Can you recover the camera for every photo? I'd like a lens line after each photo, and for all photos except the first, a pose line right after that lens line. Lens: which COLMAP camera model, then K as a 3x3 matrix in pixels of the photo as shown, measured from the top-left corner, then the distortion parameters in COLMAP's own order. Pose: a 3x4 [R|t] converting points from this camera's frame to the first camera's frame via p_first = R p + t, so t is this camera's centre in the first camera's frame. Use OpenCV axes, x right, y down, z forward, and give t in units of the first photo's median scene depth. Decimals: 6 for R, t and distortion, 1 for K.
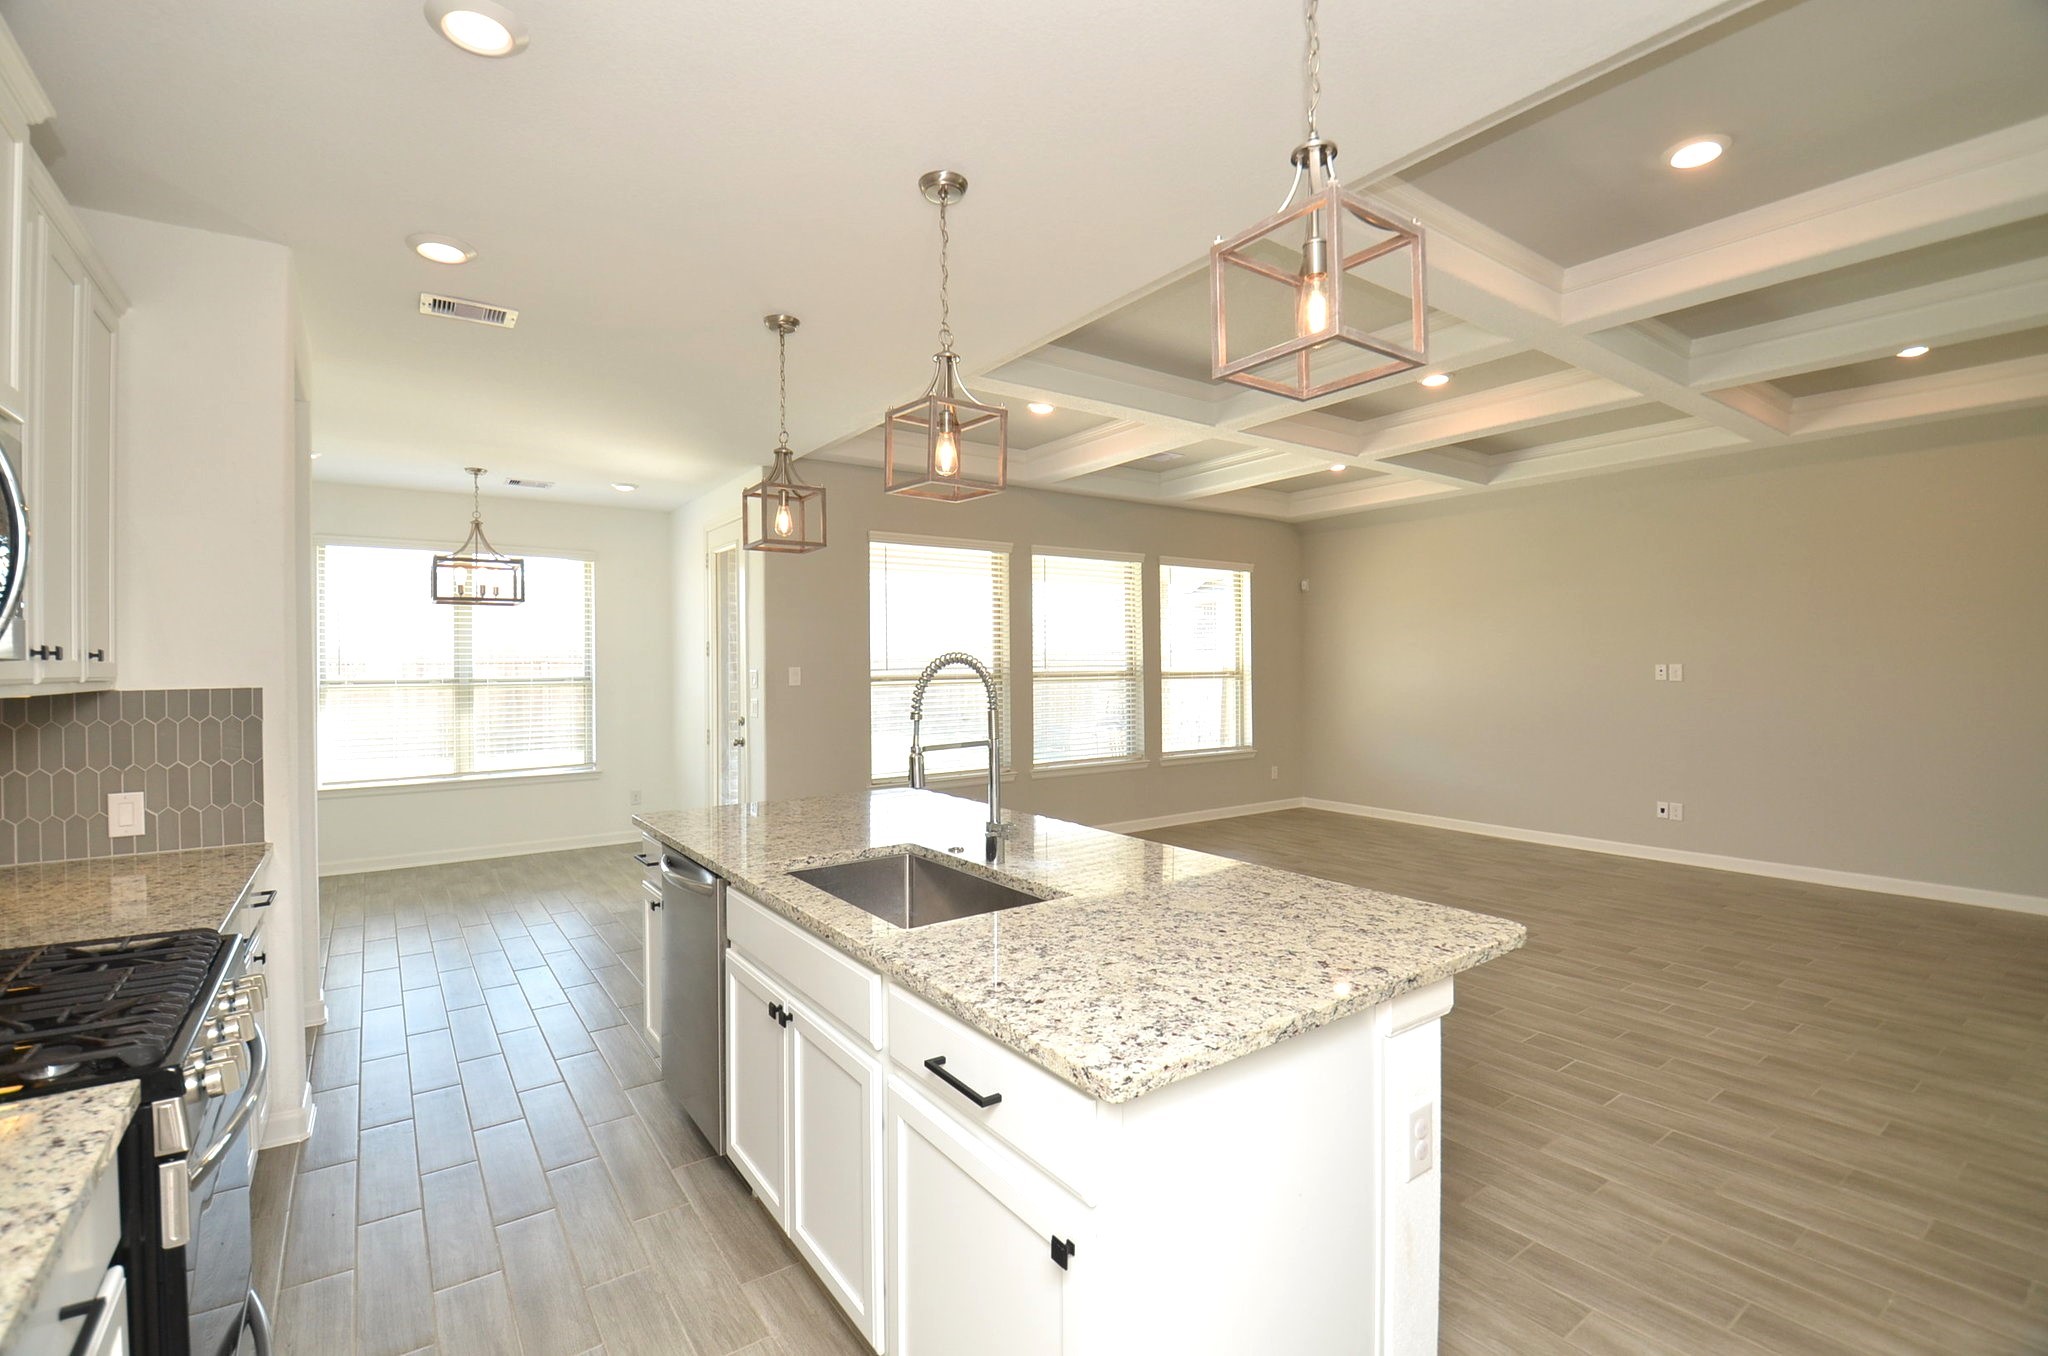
lens RADIAL K [[908.0, 0, 1005.3], [0, 908.0, 677.3], [0, 0, 1]] dist [-0.008696, -0.008144]
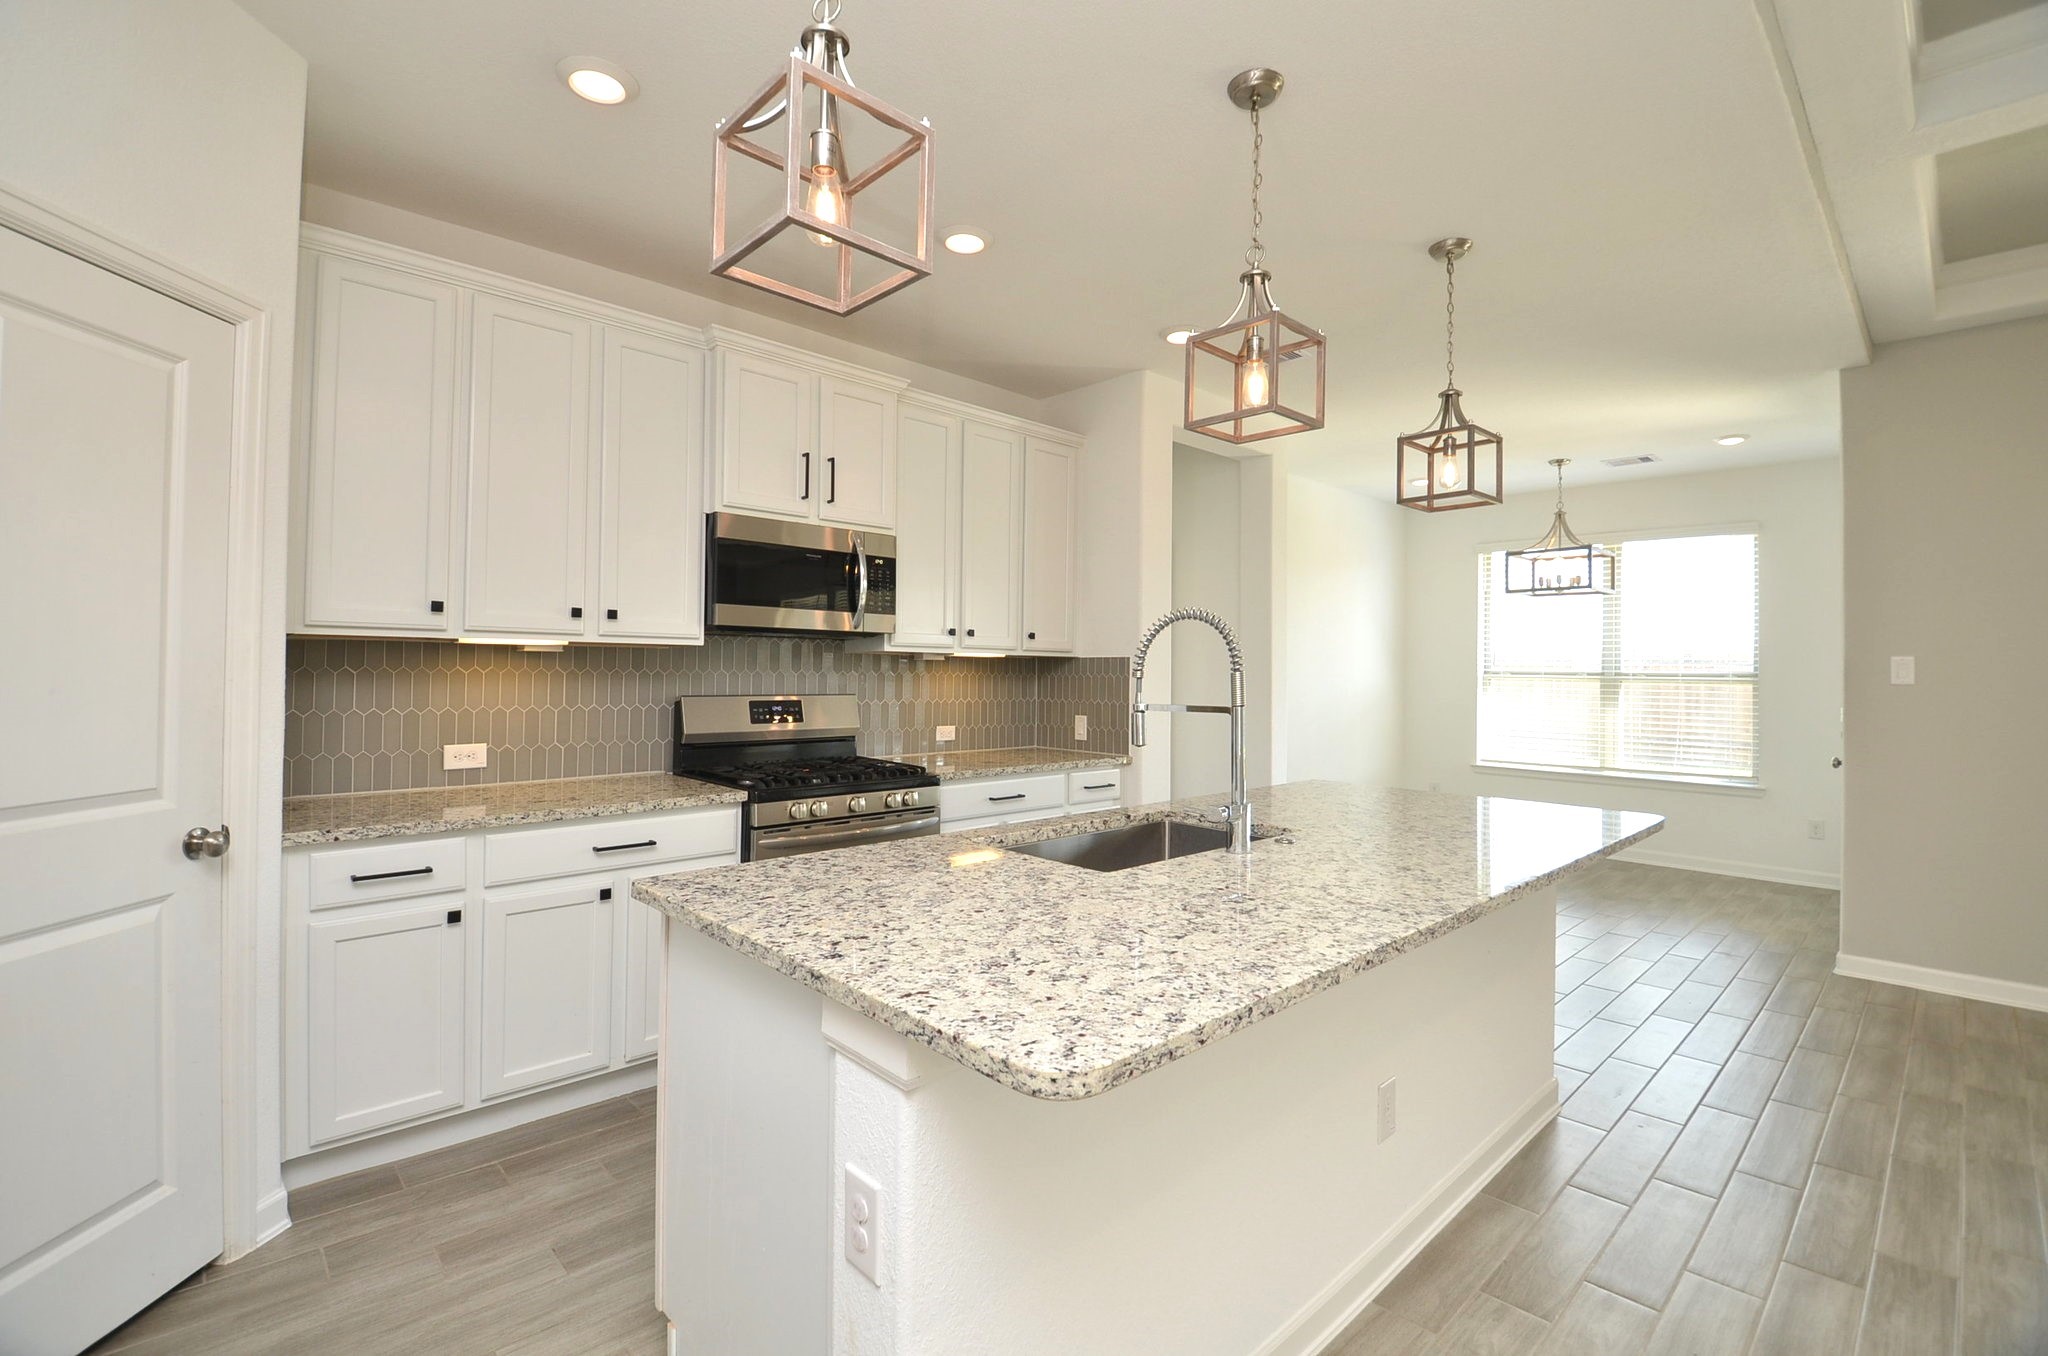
lens RADIAL K [[908.0, 0, 1023.0], [0, 908.0, 663.3], [0, 0, 1]] dist [-0.008696, -0.008144]
pose [[0.141601, 0.002998, -0.989919, 0.307358], [-0.028989, 0.999579, -0.001120, 0.013225], [0.989499, 0.028855, 0.141629, 0.257432]]
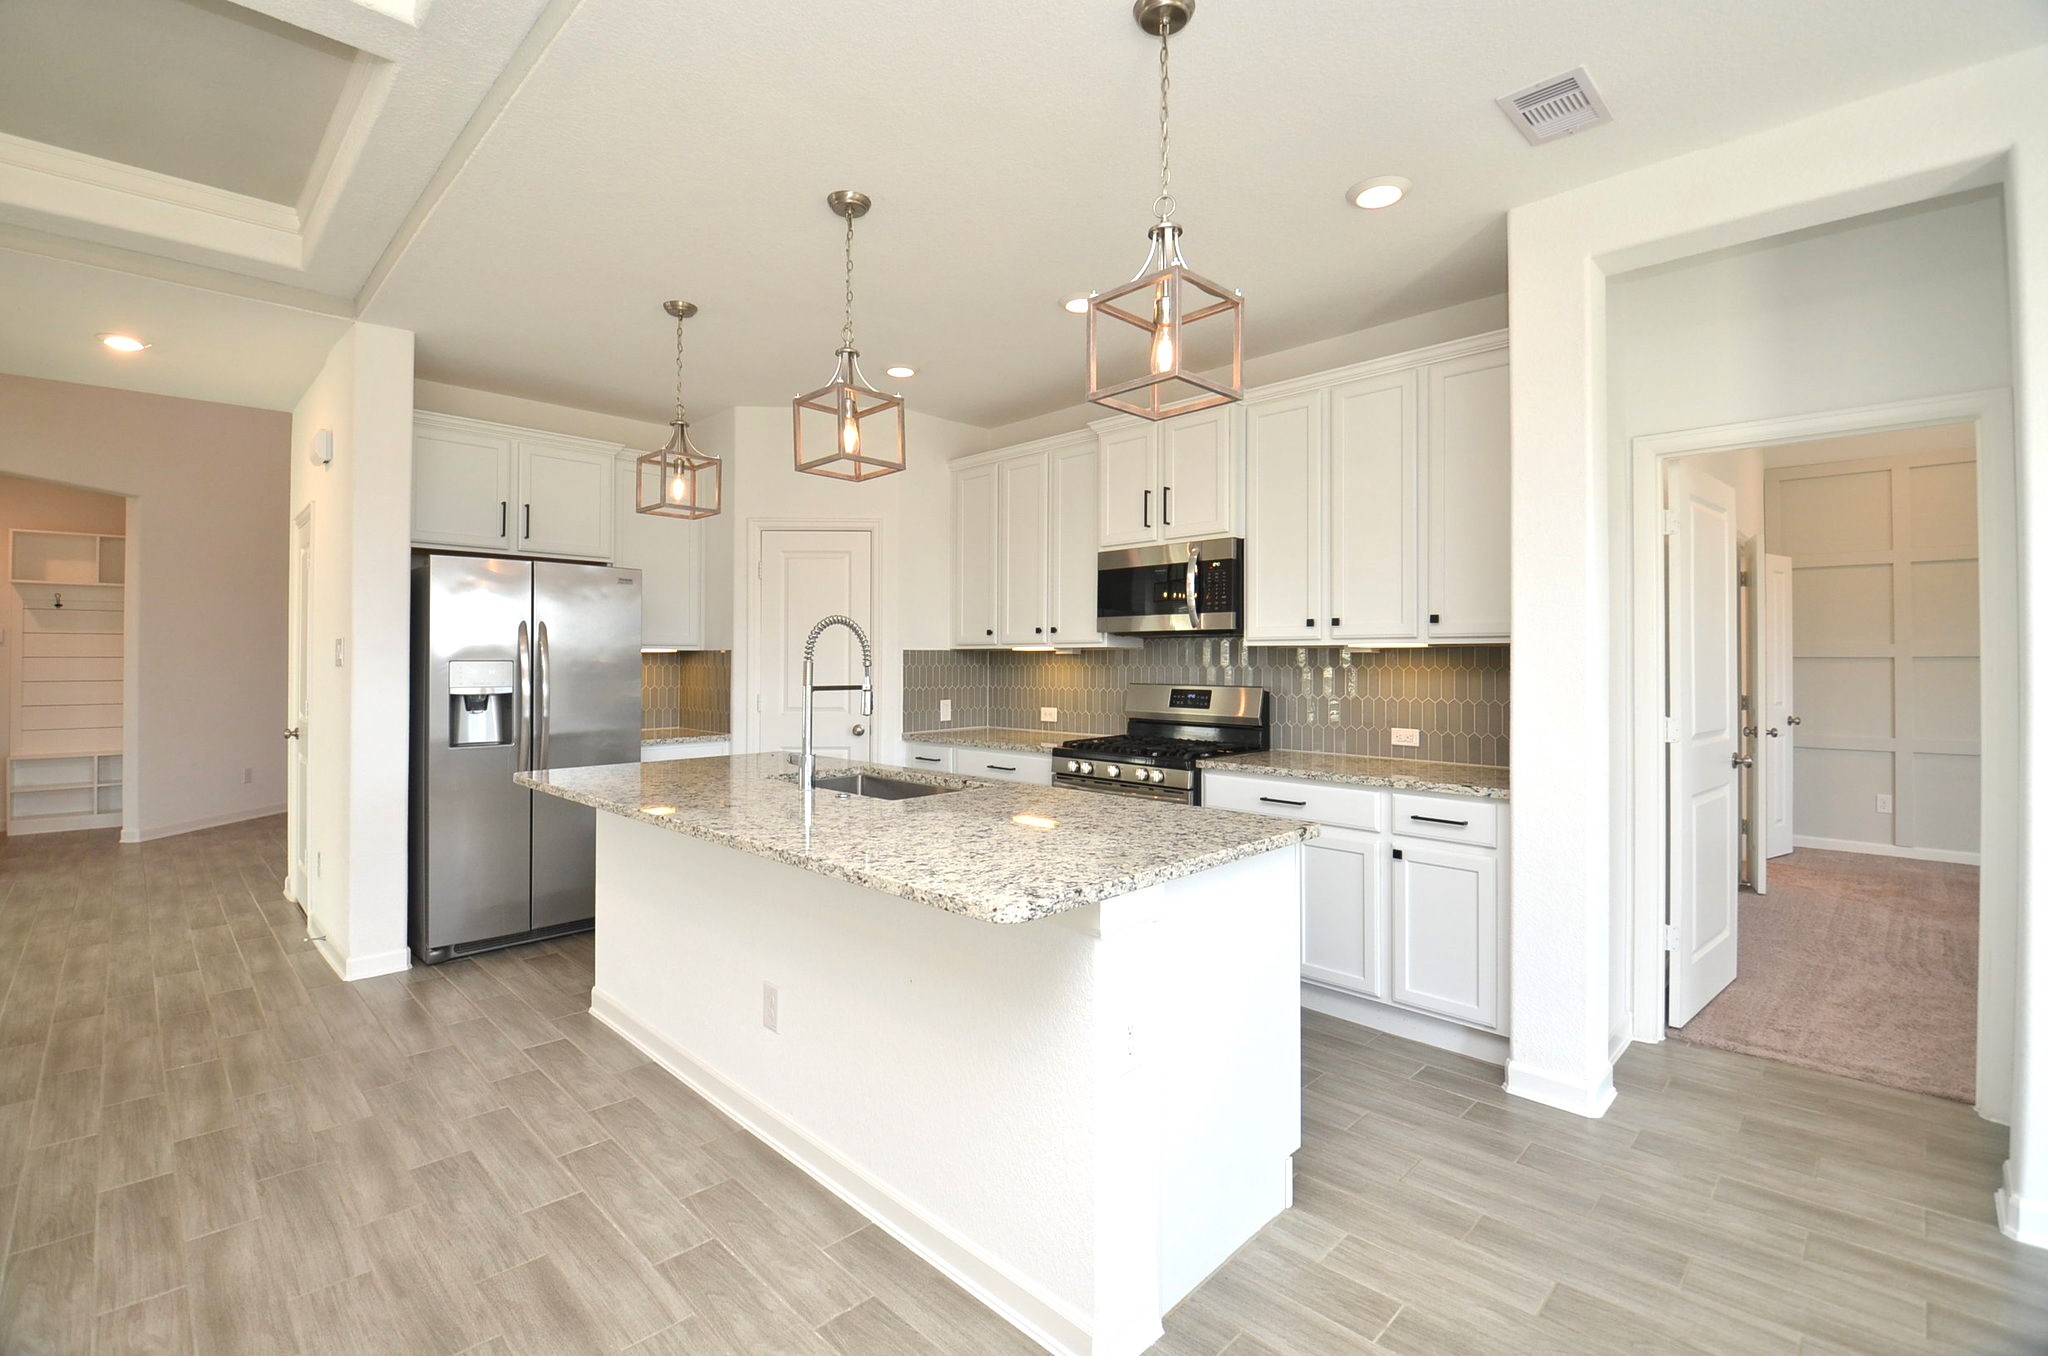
lens RADIAL K [[908.0, 0, 1012.0], [0, 908.0, 651.2], [0, 0, 1]] dist [-0.008696, -0.008144]
pose [[-0.986079, 0.006813, -0.166141, -0.025063], [0.005423, 0.999946, 0.008817, 0.004574], [0.166192, 0.007794, -0.986063, 0.840603]]
